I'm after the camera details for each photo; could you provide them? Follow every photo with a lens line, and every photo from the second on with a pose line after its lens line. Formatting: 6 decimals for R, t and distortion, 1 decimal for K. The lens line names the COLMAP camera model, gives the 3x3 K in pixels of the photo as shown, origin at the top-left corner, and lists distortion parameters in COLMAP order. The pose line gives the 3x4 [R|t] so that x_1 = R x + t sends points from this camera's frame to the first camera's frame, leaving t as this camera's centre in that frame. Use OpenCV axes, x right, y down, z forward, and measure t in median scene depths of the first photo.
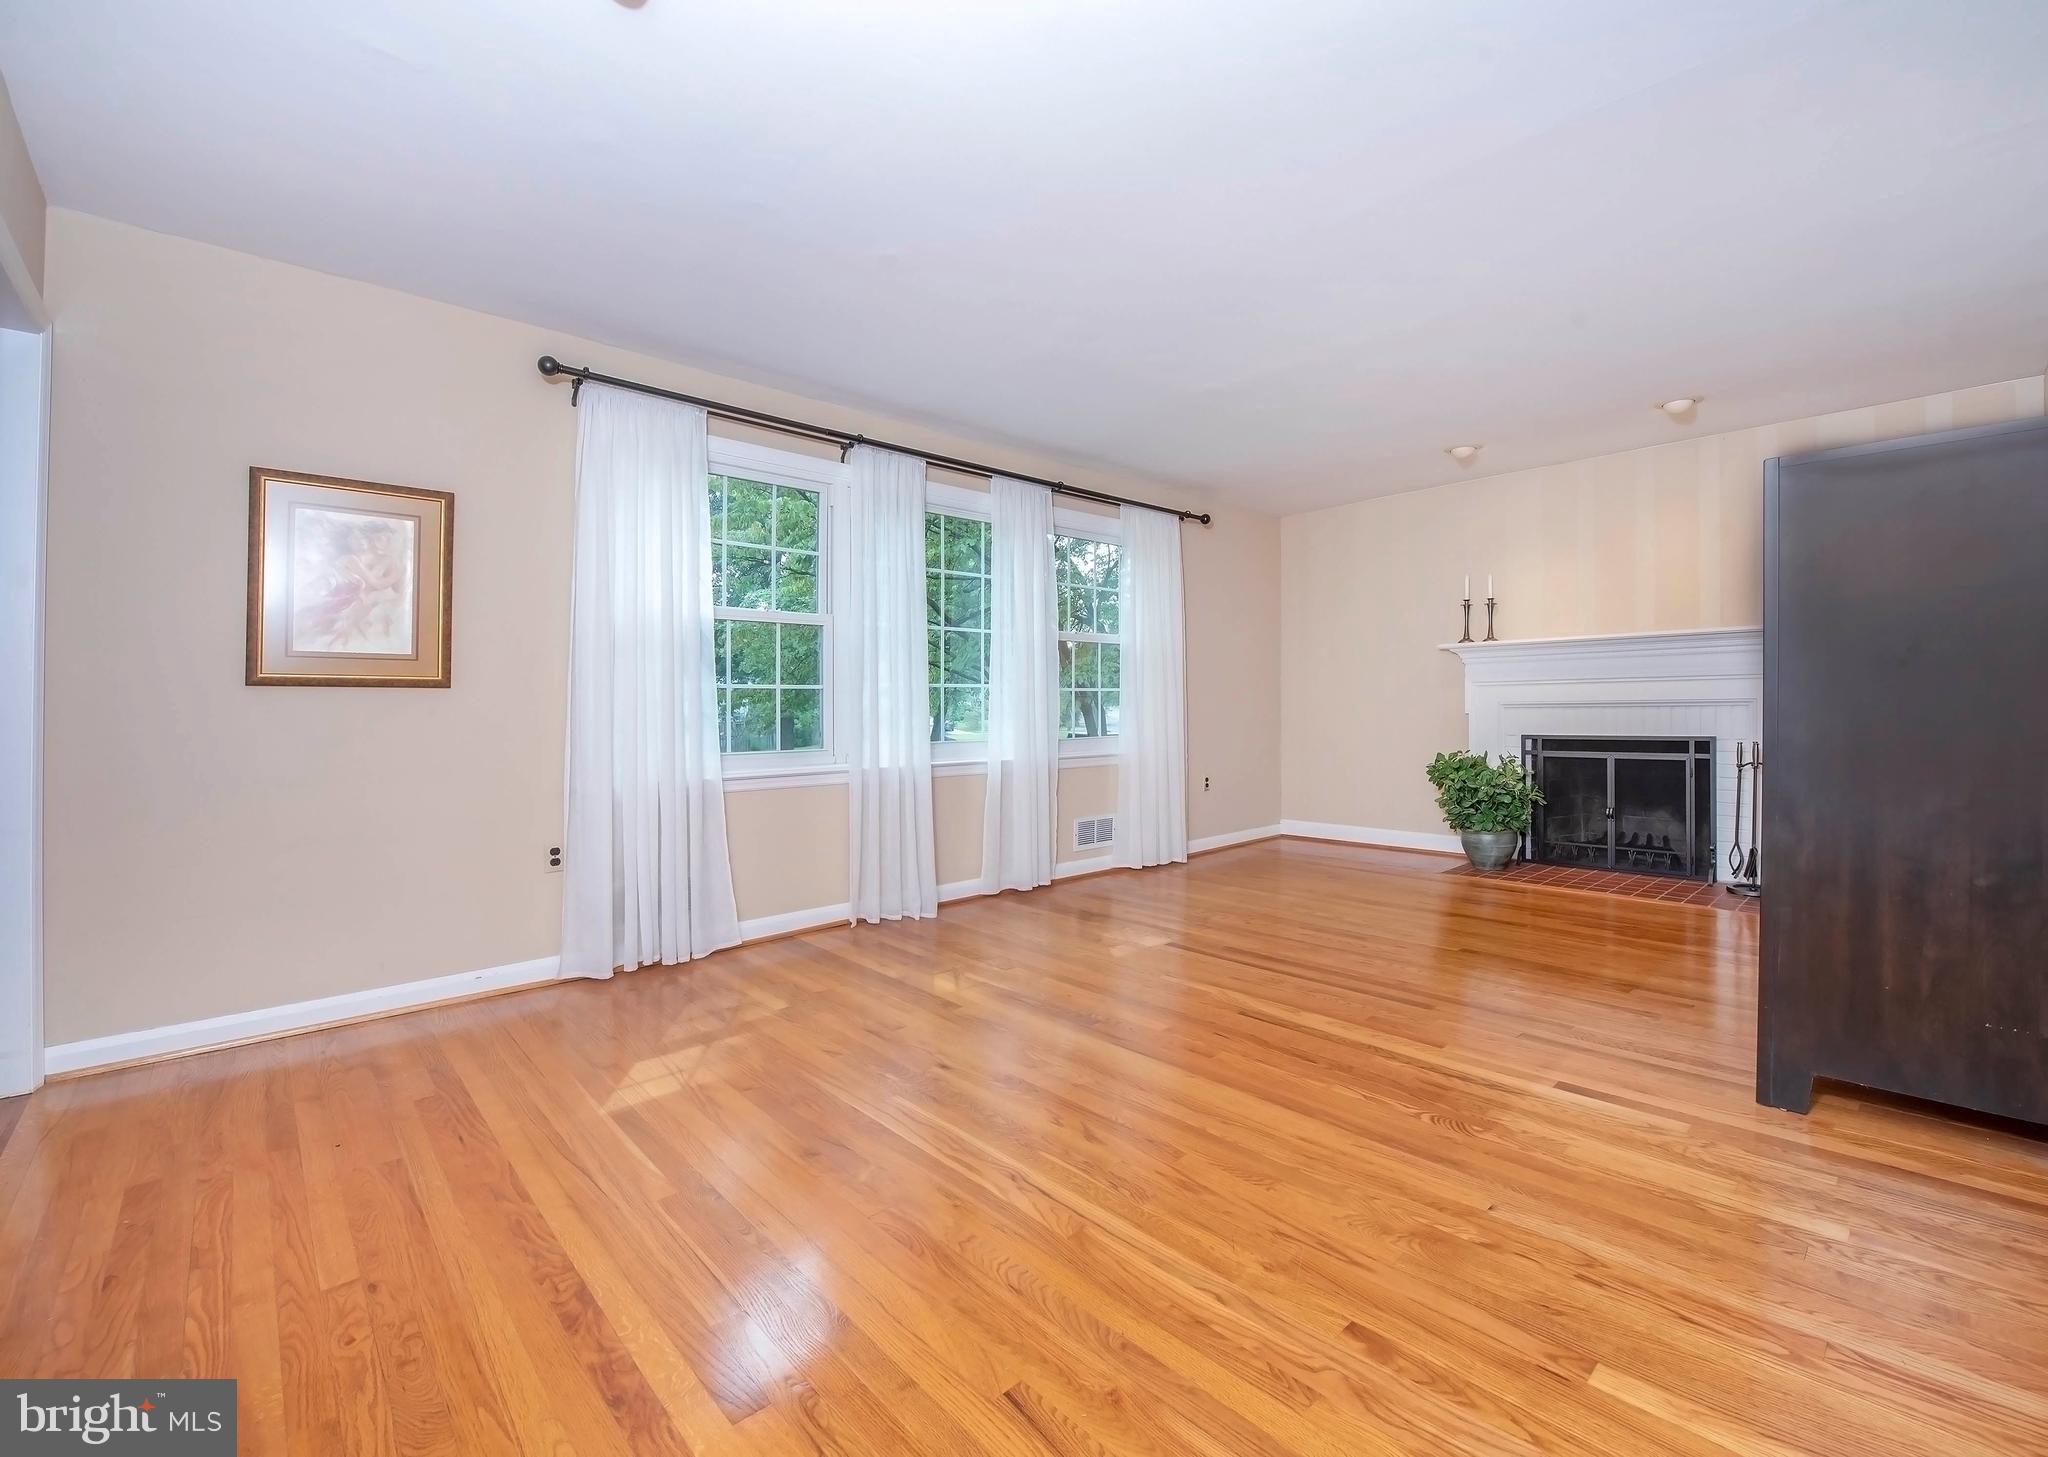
lens RADIAL K [[834.2, 0, 1024.2], [0, 834.2, 721.5], [0, 0, 1]] dist [-0.010267, -0.000021]
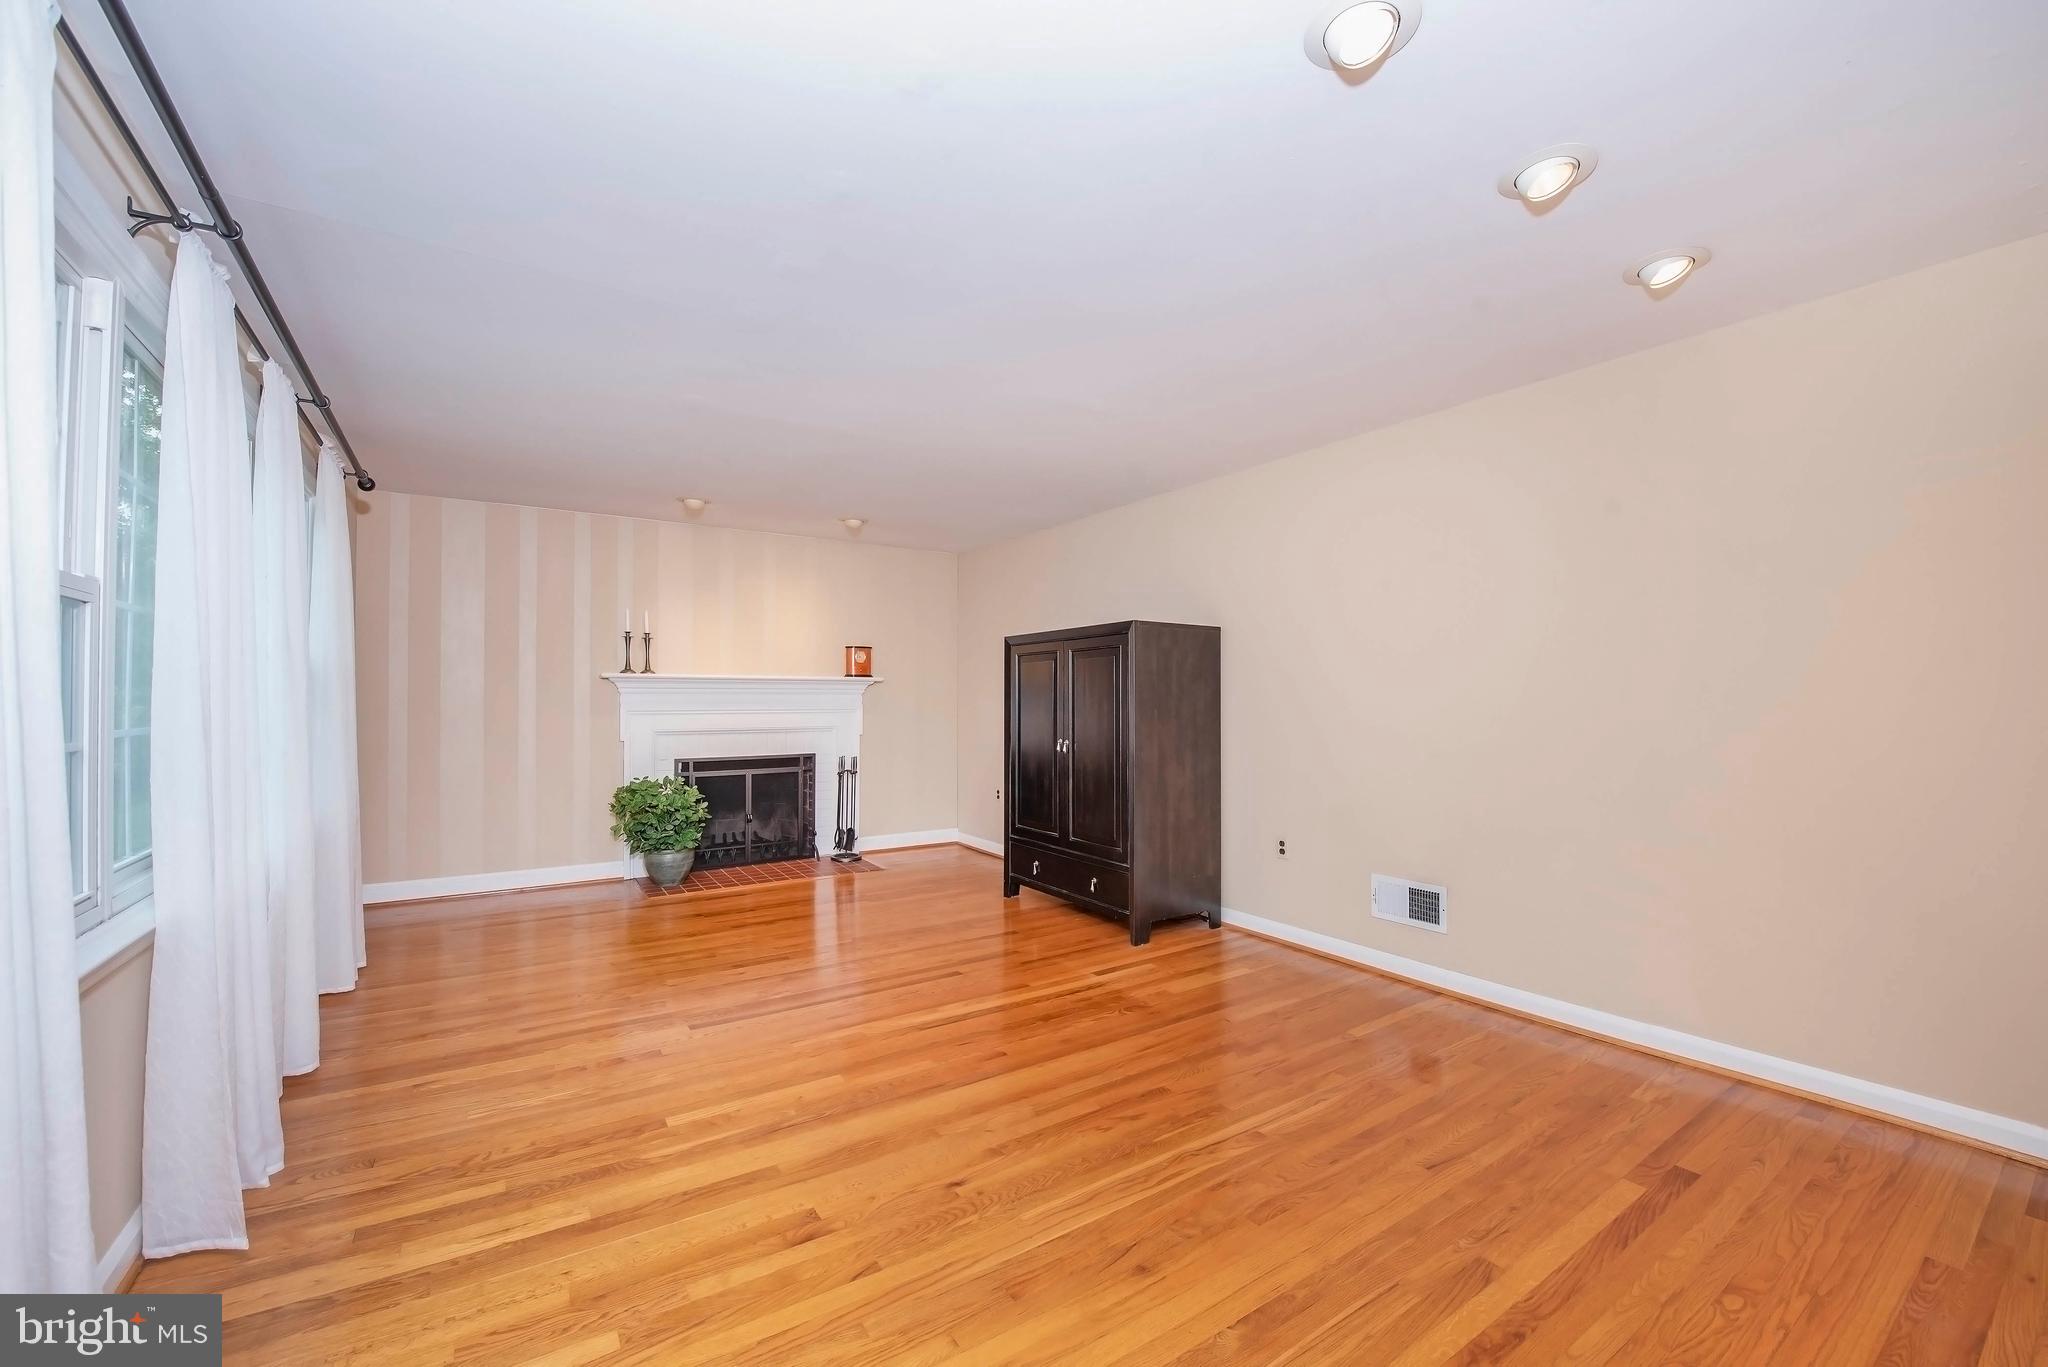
lens RADIAL K [[847.6, 0, 1030.6], [0, 847.6, 690.9], [0, 0, 1]] dist [-0.016059, -0.000135]
pose [[0.171815, 0.020344, 0.984919, -0.585598], [0.022504, 0.999445, -0.024570, -0.049390], [-0.984872, 0.026386, 0.171261, 0.456646]]
